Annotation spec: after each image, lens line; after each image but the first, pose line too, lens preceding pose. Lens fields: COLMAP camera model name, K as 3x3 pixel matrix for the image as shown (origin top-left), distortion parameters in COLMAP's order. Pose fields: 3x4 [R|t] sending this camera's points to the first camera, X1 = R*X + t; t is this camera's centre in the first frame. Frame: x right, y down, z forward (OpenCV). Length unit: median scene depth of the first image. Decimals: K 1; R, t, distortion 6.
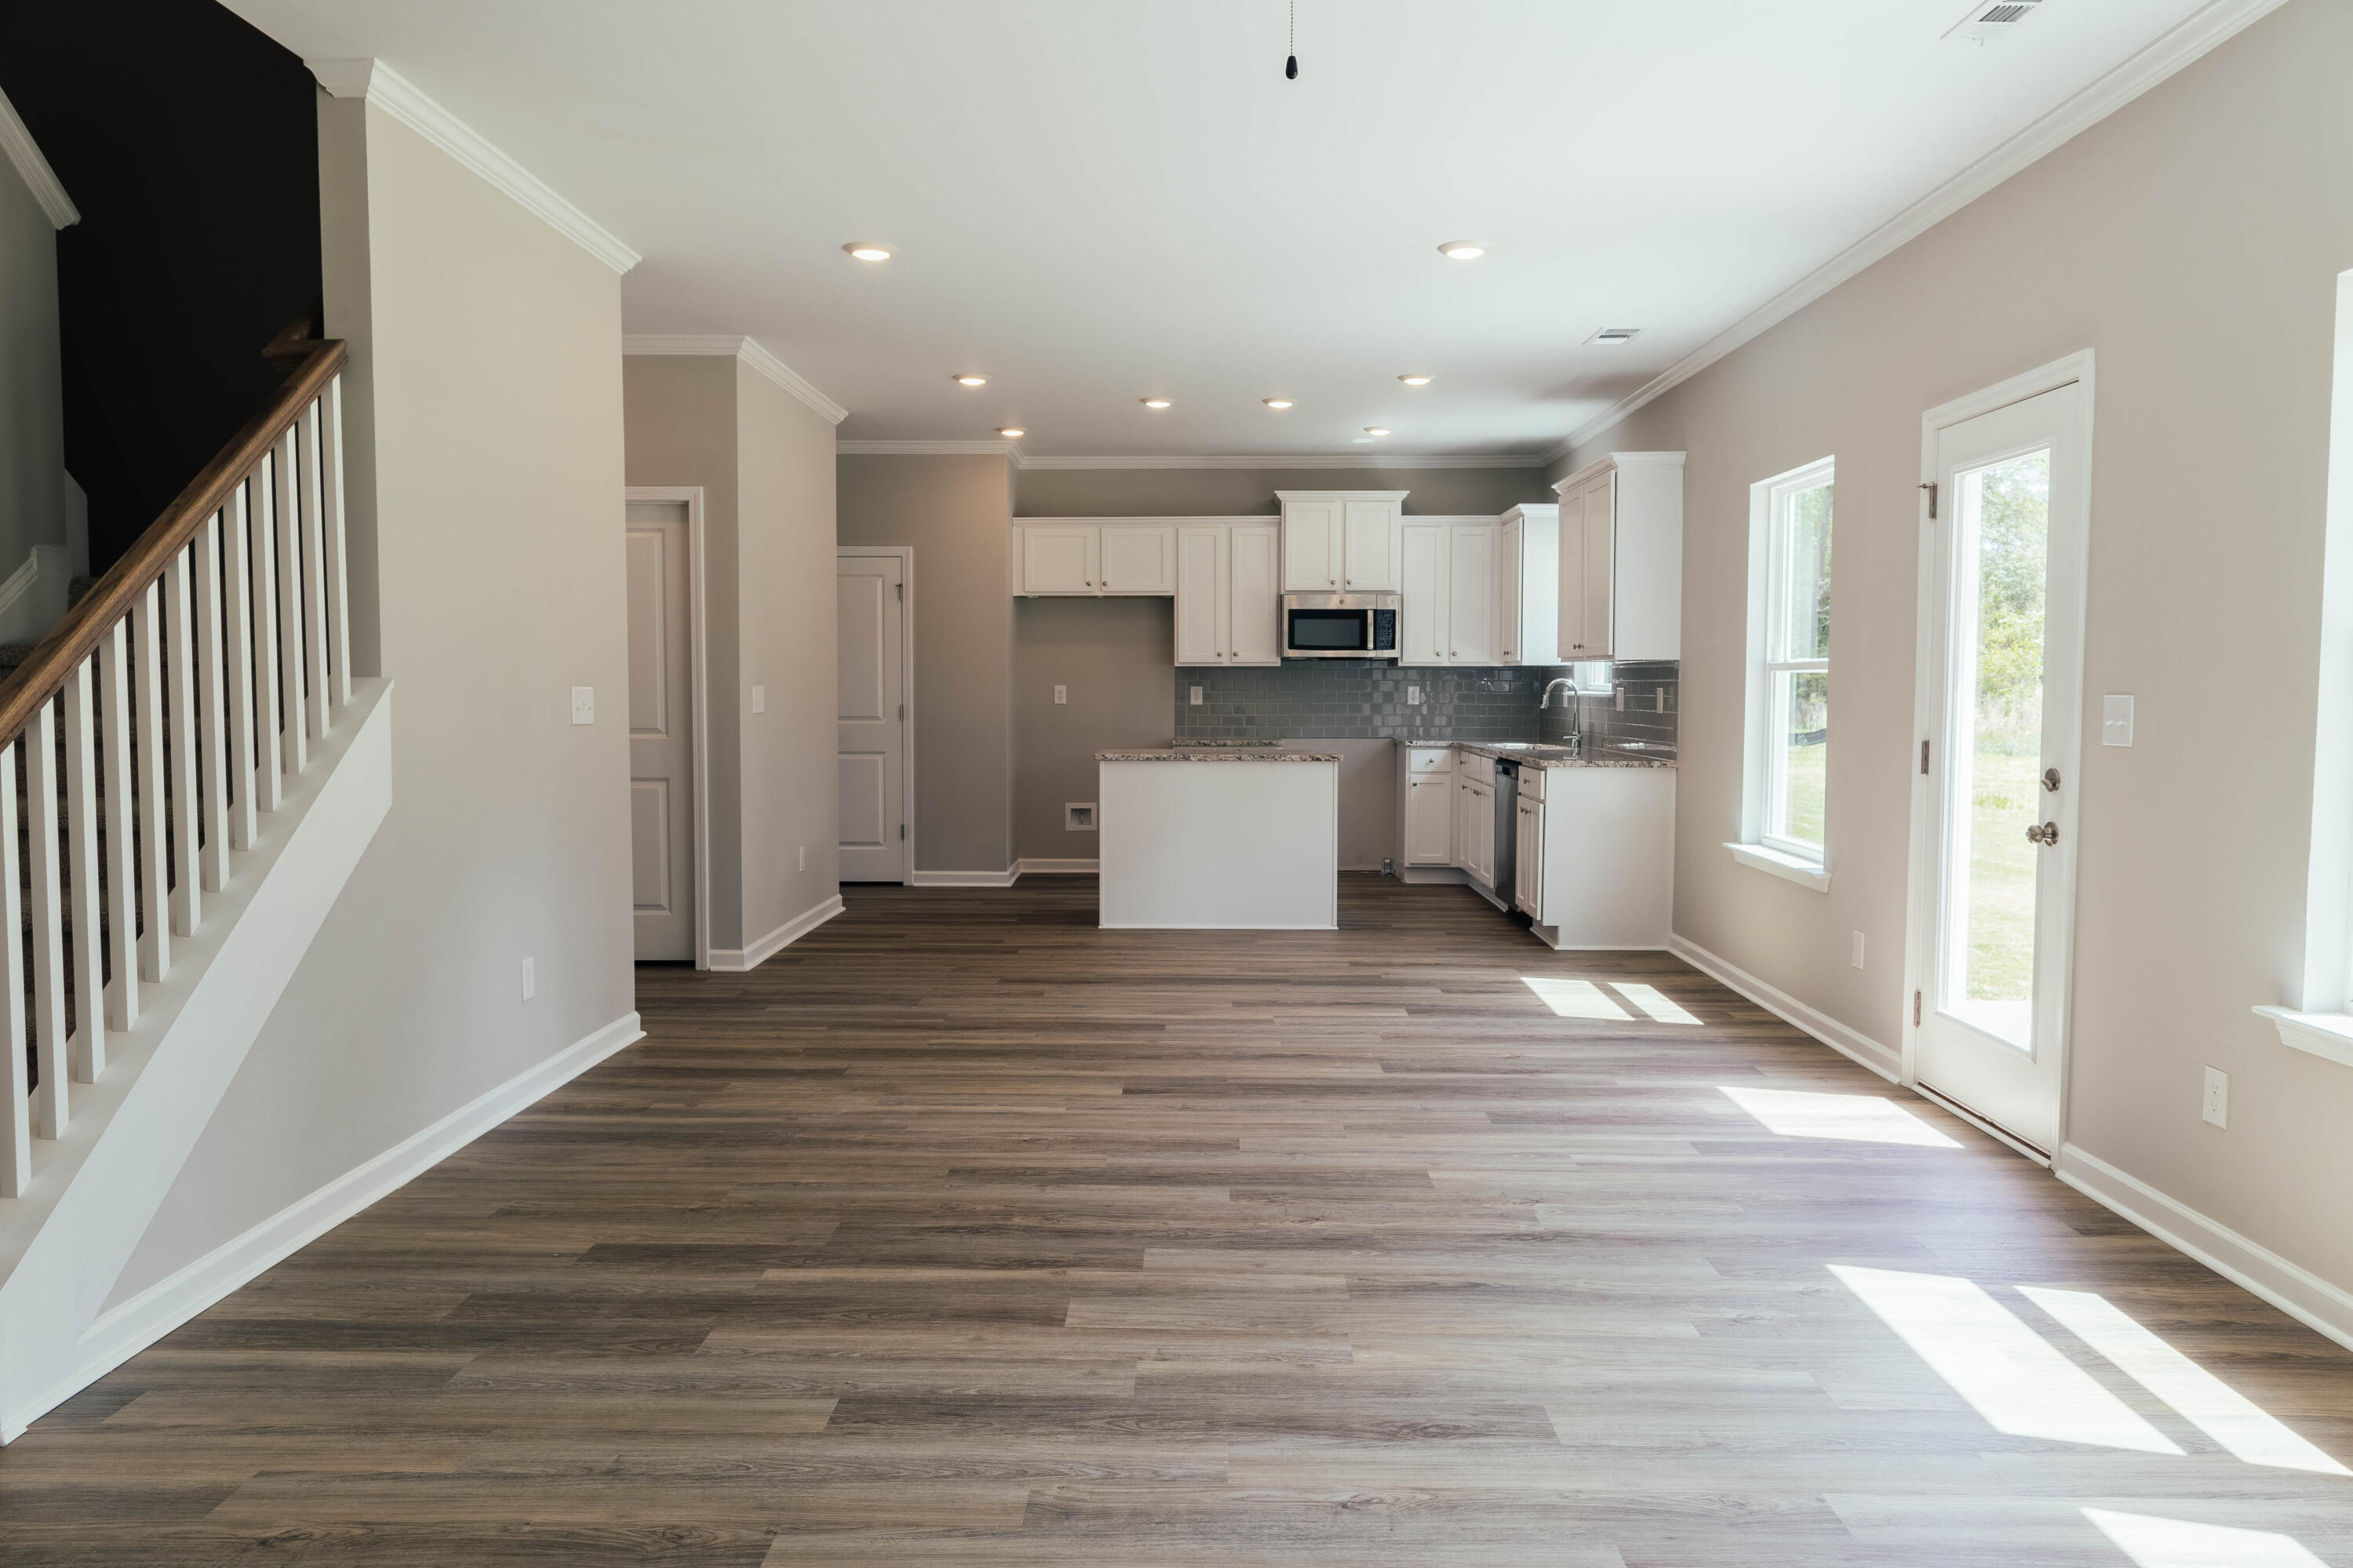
lens RADIAL K [[1601.5, 0, 1176.5], [0, 1601.5, 784.0], [0, 0, 1]] dist [0.000302, 0.000750]
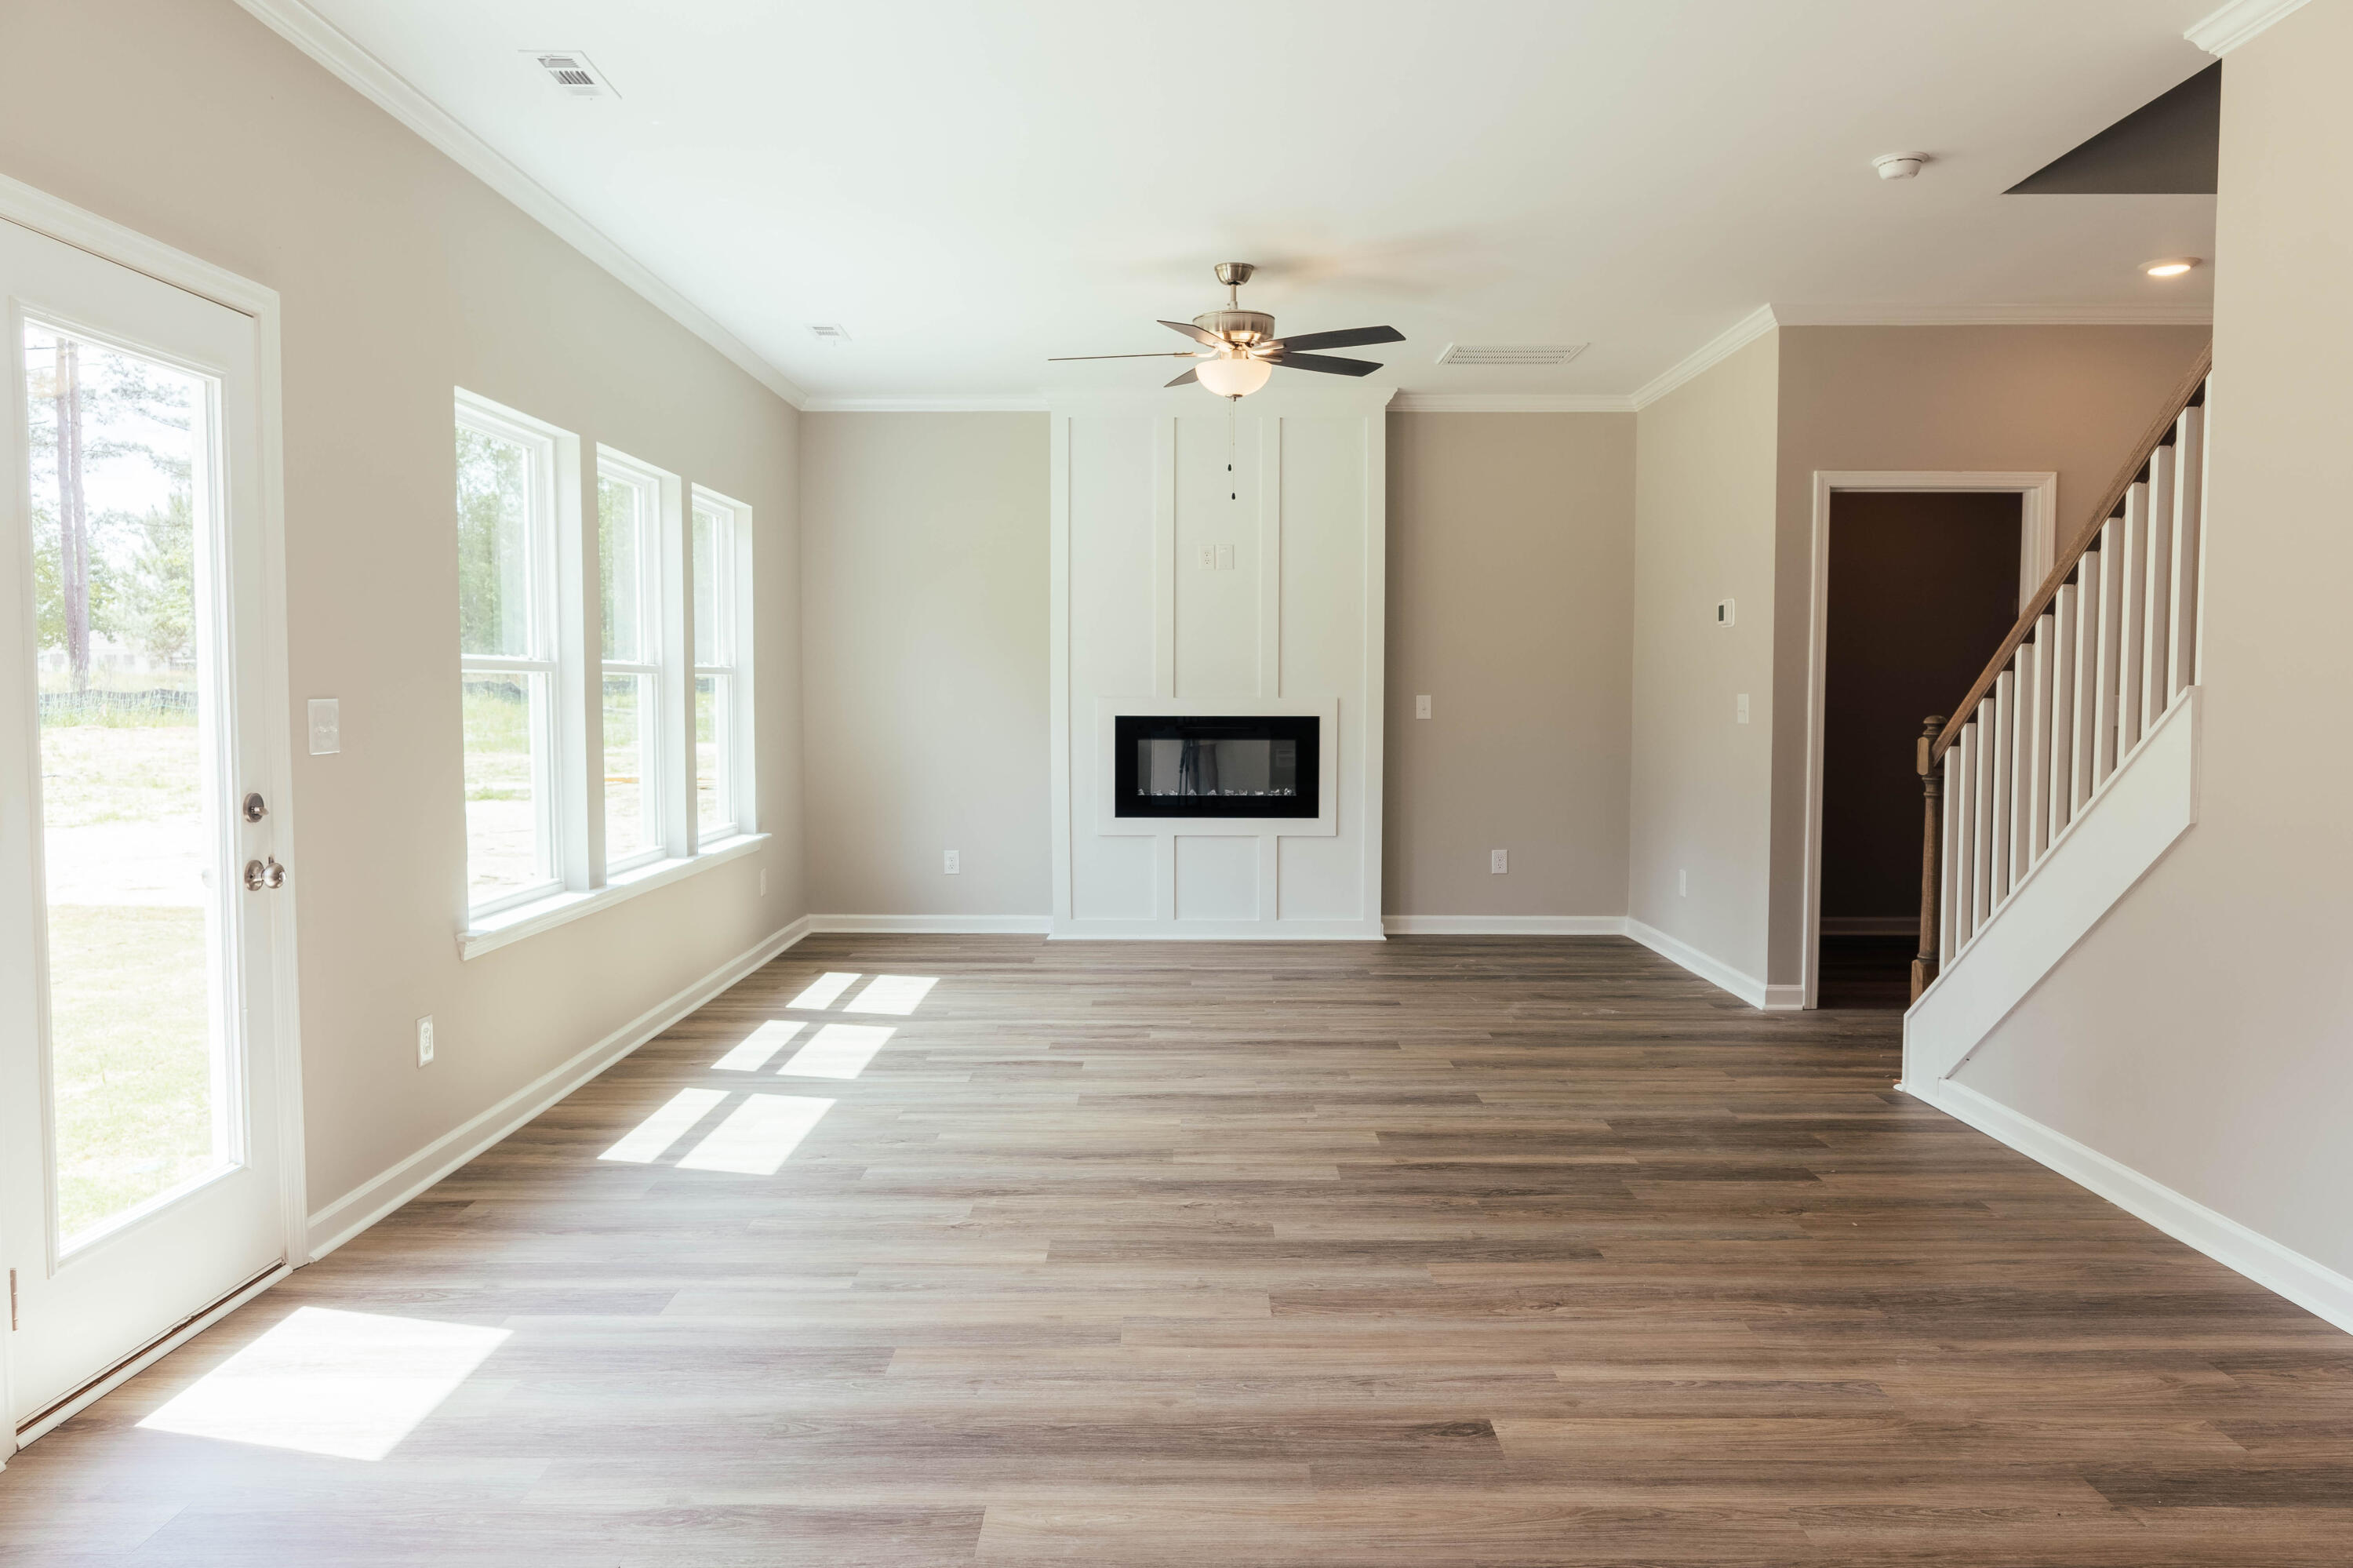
lens RADIAL K [[1612.8, 0, 1176.5], [0, 1612.8, 784.0], [0, 0, 1]] dist [-0.001290, 0.000783]
pose [[-0.999867, -0.001545, -0.016216, 0.103107], [-0.003509, 0.992549, 0.121799, -0.116726], [0.015907, 0.121840, -0.992422, 1.851190]]
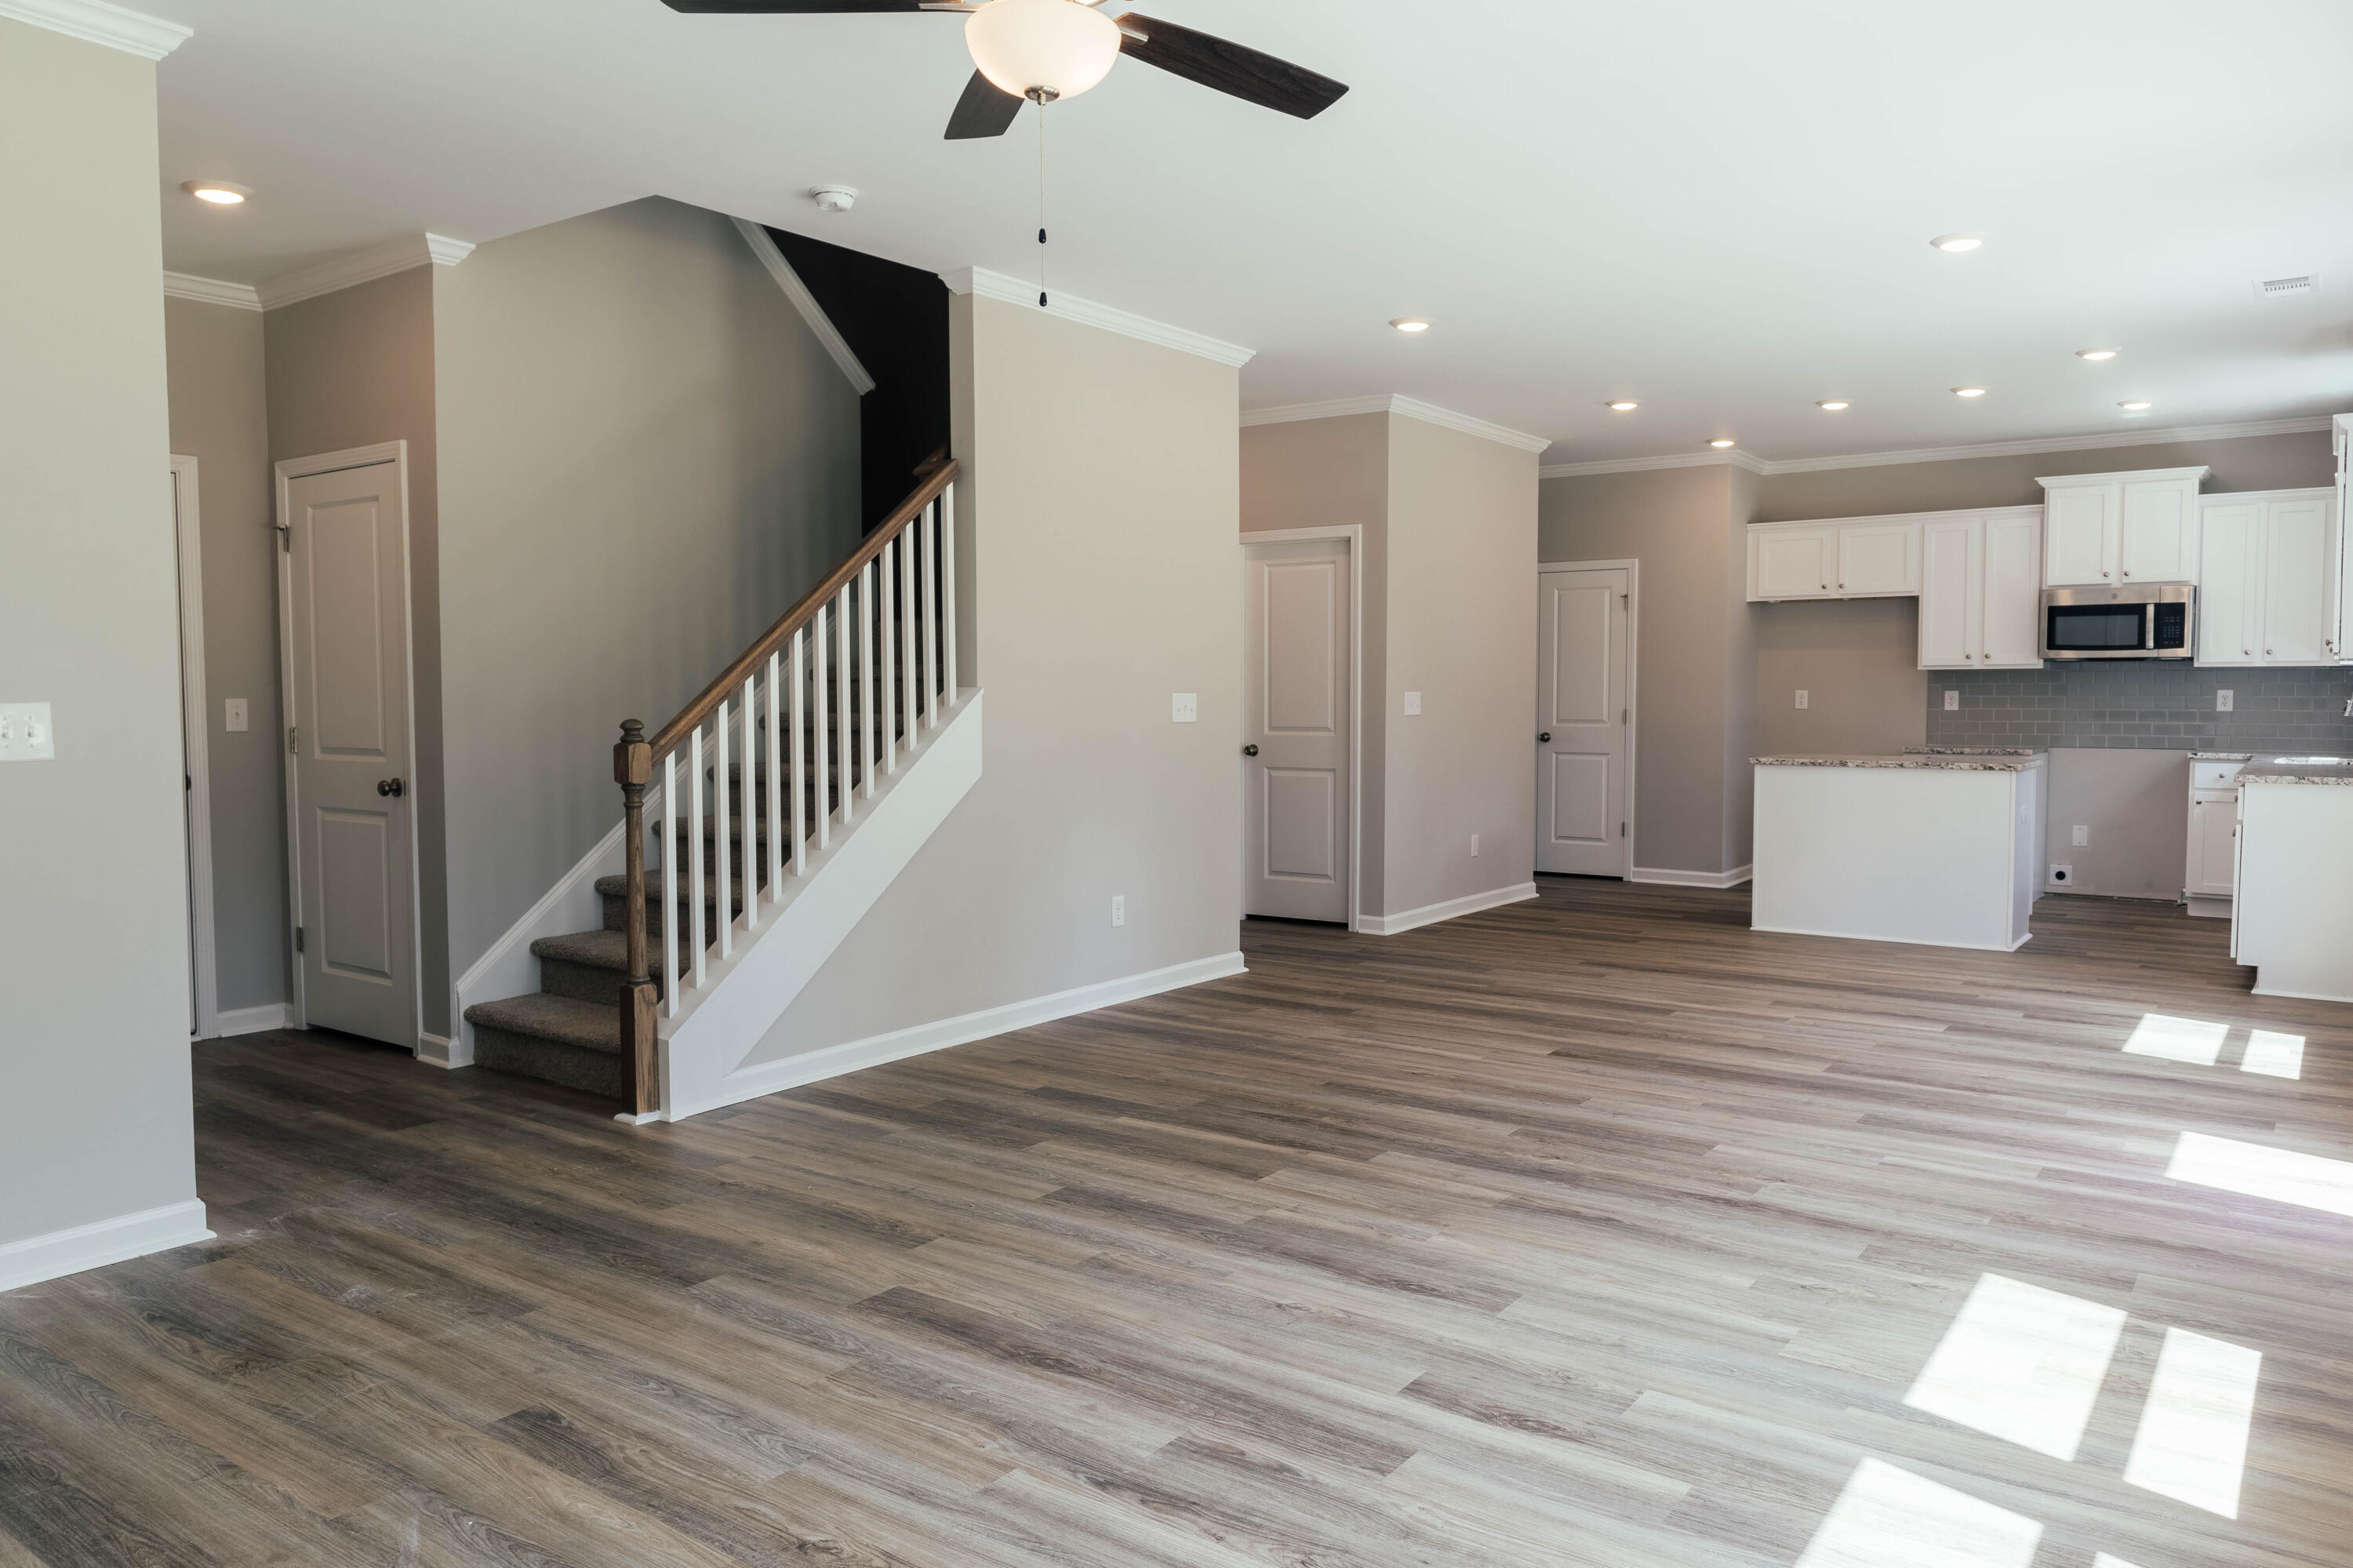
lens RADIAL K [[1612.8, 0, 1176.5], [0, 1612.8, 784.0], [0, 0, 1]] dist [-0.001290, 0.000783]
pose [[0.819150, 0.029937, -0.572797, 0.477004], [-0.032244, 0.999461, 0.006125, 0.006756], [0.572672, 0.013452, 0.819674, -0.093410]]
